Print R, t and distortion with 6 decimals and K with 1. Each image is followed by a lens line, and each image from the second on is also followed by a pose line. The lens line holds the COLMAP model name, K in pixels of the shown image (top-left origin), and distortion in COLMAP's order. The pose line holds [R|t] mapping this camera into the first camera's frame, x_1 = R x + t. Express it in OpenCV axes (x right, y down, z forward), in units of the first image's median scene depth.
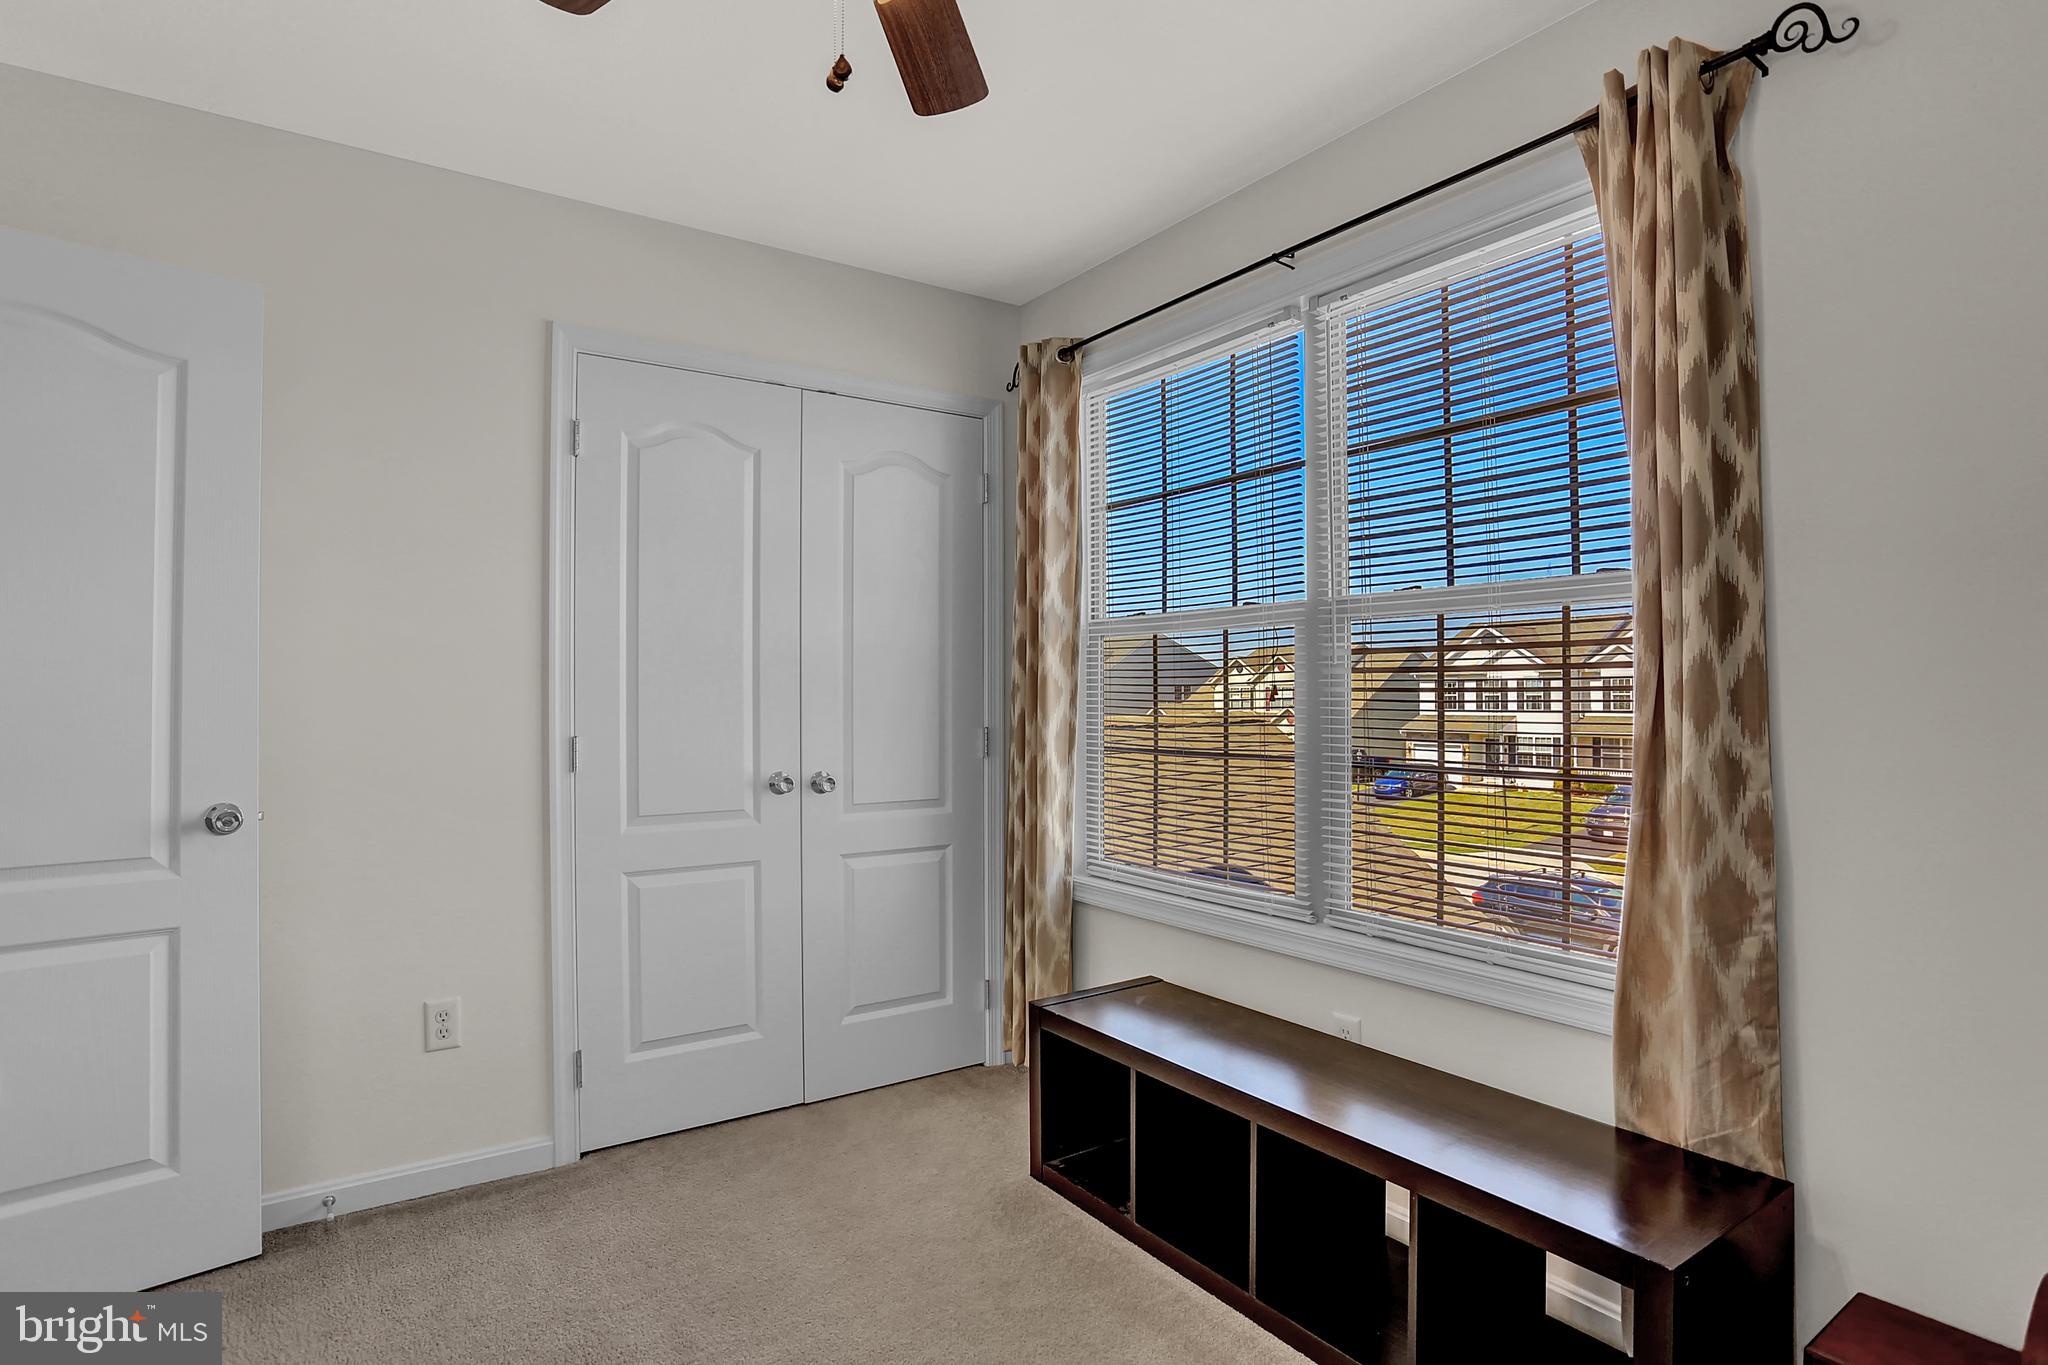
lens RADIAL K [[1090.3, 0, 1028.5], [0, 1090.3, 698.1], [0, 0, 1]] dist [-0.074294, 0.040331]
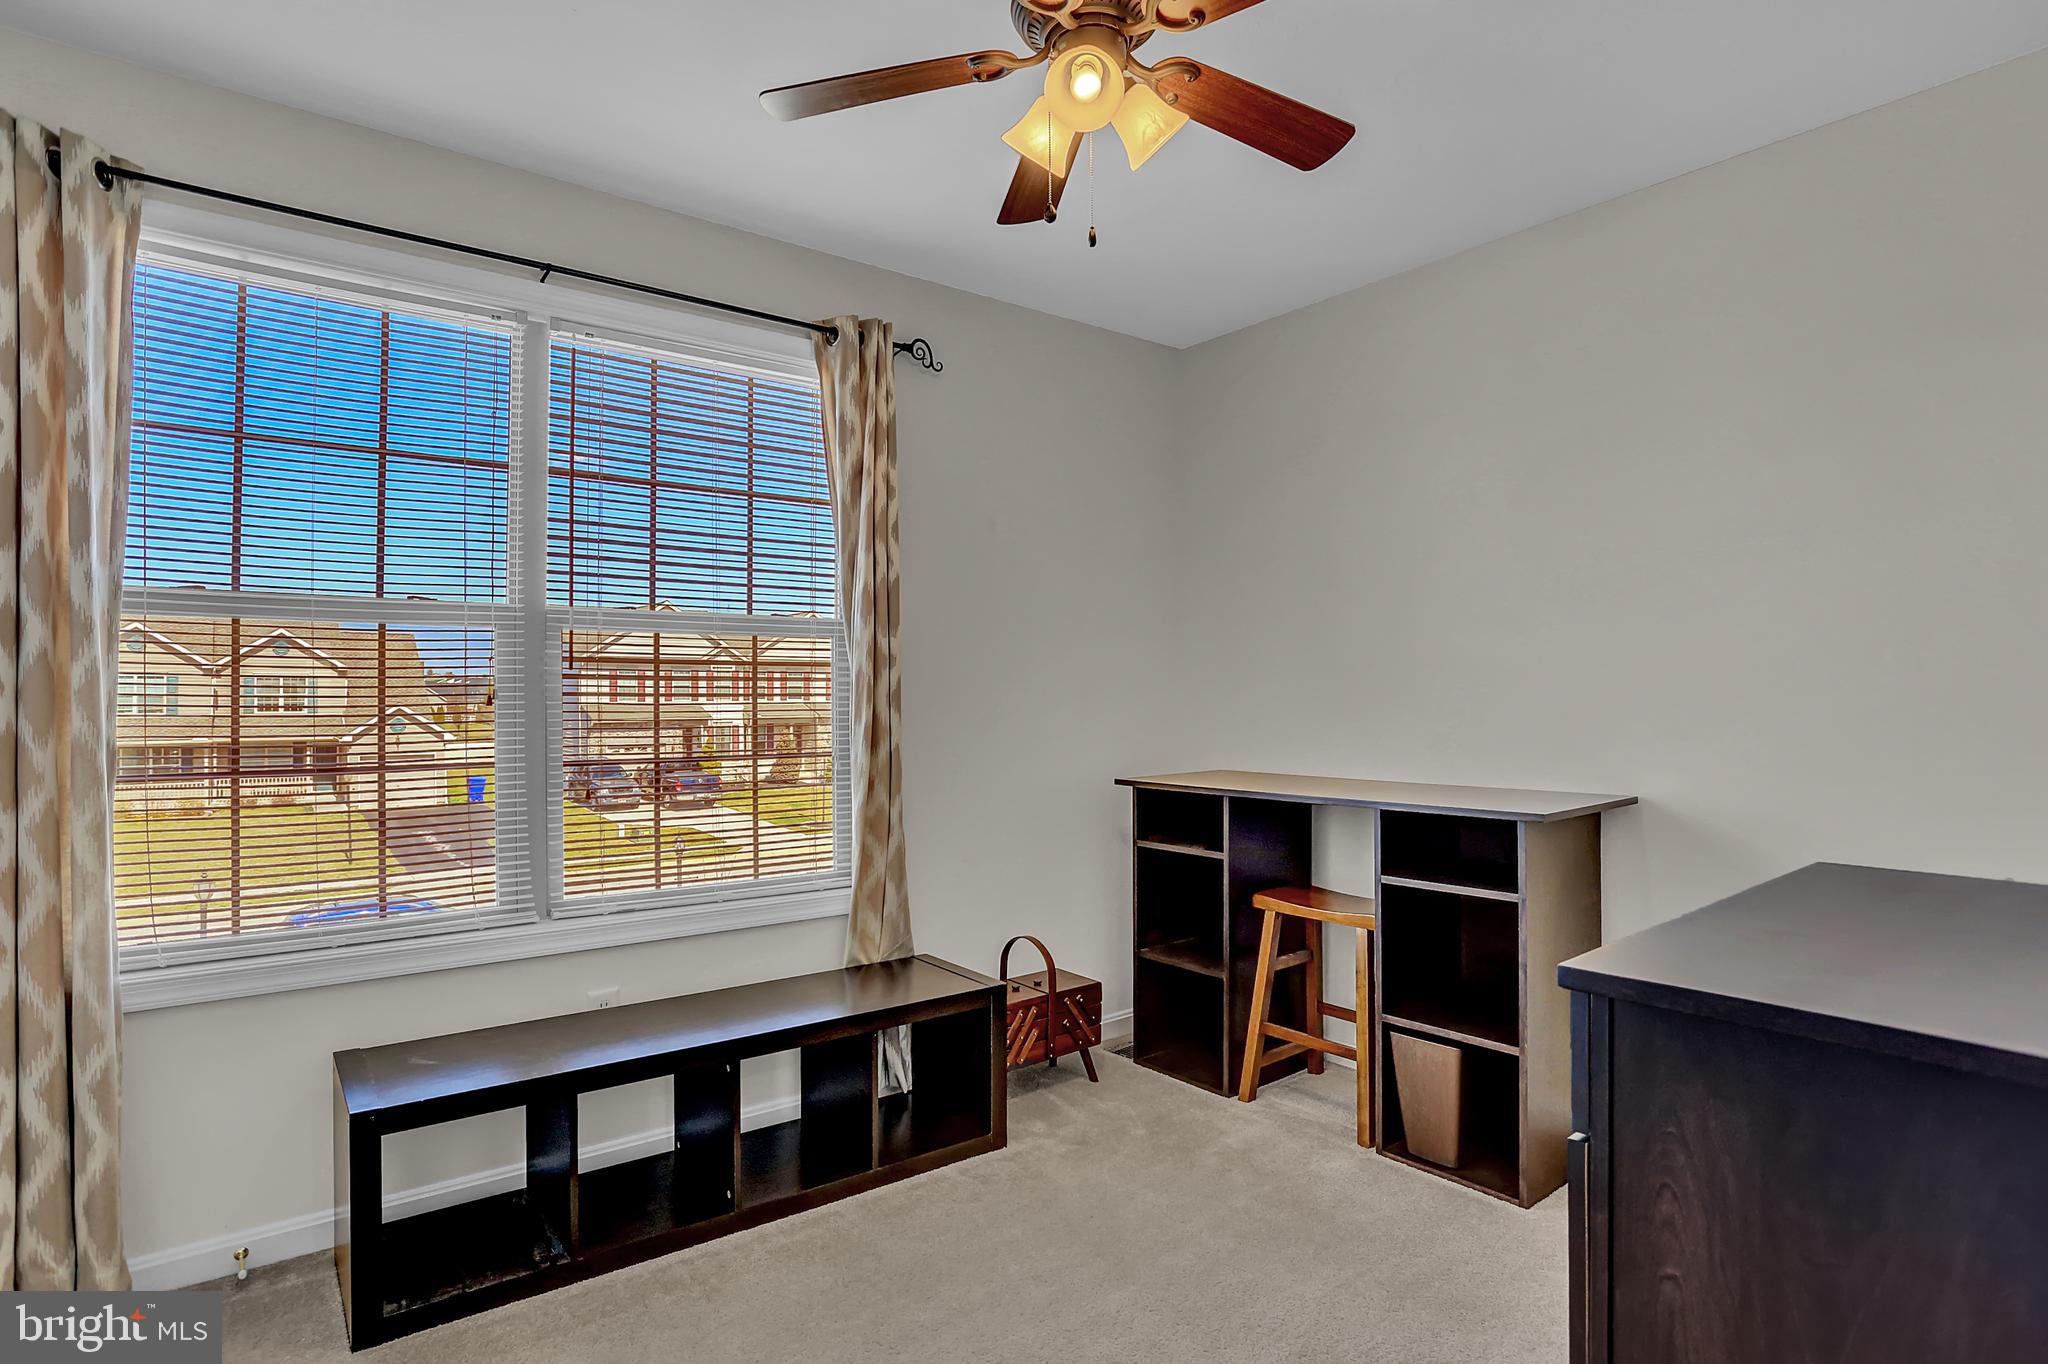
lens RADIAL K [[1054.1, 0, 1014.9], [0, 1054.1, 733.8], [0, 0, 1]] dist [-0.072526, 0.038656]
pose [[-0.108772, -0.004755, 0.994055, -0.831805], [0.029338, 0.999538, 0.007992, 0.038531], [-0.993634, 0.030032, -0.108582, 0.715759]]
